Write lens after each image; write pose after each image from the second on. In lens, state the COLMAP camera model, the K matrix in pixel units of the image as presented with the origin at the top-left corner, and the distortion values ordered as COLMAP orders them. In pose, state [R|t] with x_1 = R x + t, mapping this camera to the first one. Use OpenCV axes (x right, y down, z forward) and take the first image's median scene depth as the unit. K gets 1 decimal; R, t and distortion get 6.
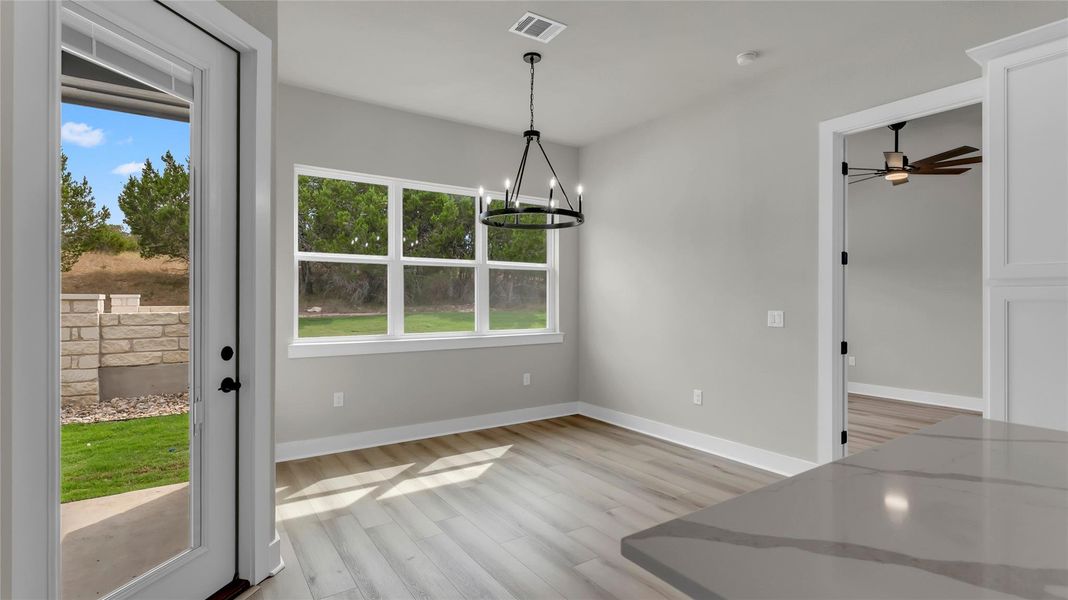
lens RADIAL K [[491.6, 0, 534.0], [0, 491.6, 300.0], [0, 0, 1]] dist [0.001720, 0.000109]
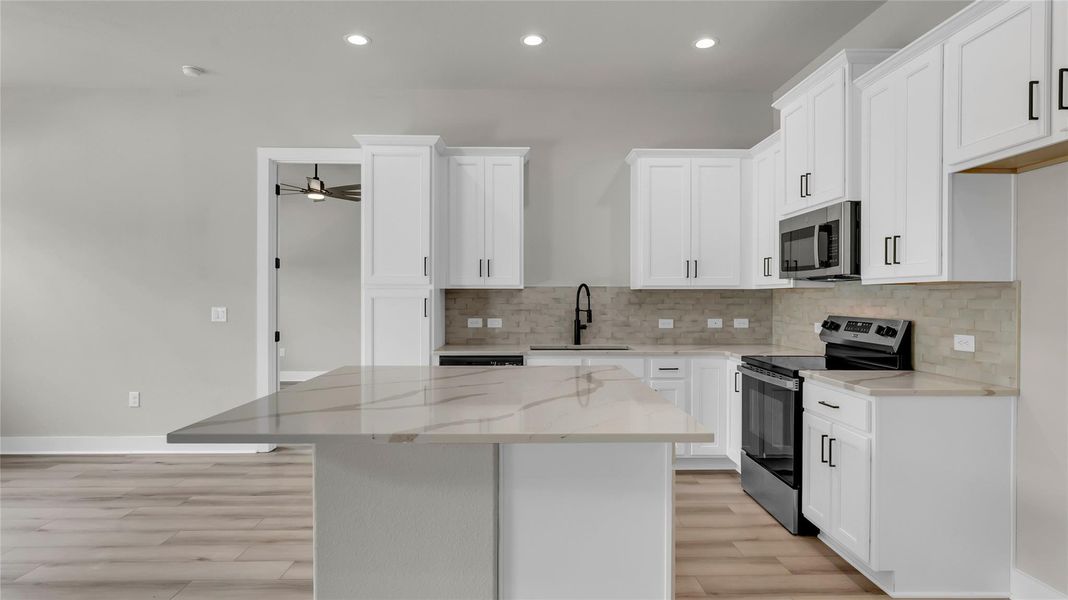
lens RADIAL K [[557.6, 0, 534.0], [0, 557.6, 300.0], [0, 0, 1]] dist [-0.002508, -0.001158]
pose [[0.542417, -0.004813, 0.840095, -0.177668], [-0.004406, 0.999954, 0.008574, -0.008134], [-0.840098, -0.008353, 0.542371, -0.273755]]
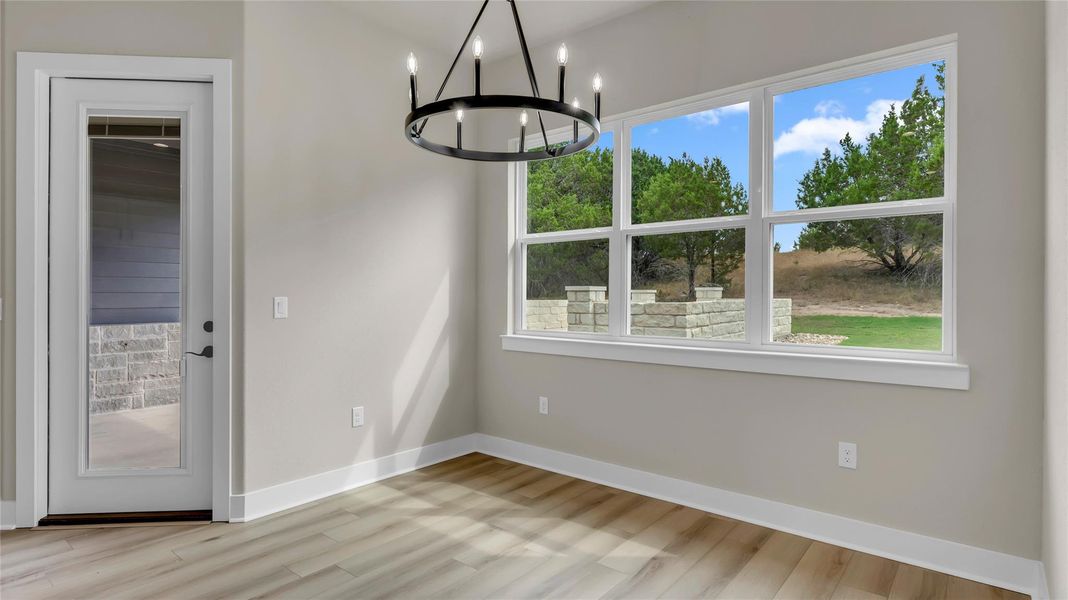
lens RADIAL K [[557.6, 0, 534.0], [0, 557.6, 300.0], [0, 0, 1]] dist [-0.002508, -0.001158]
pose [[0.287735, 0.009767, -0.957660, 0.453813], [-0.001380, 0.999951, 0.009783, 0.011054], [0.957709, -0.001493, 0.287734, 0.636015]]
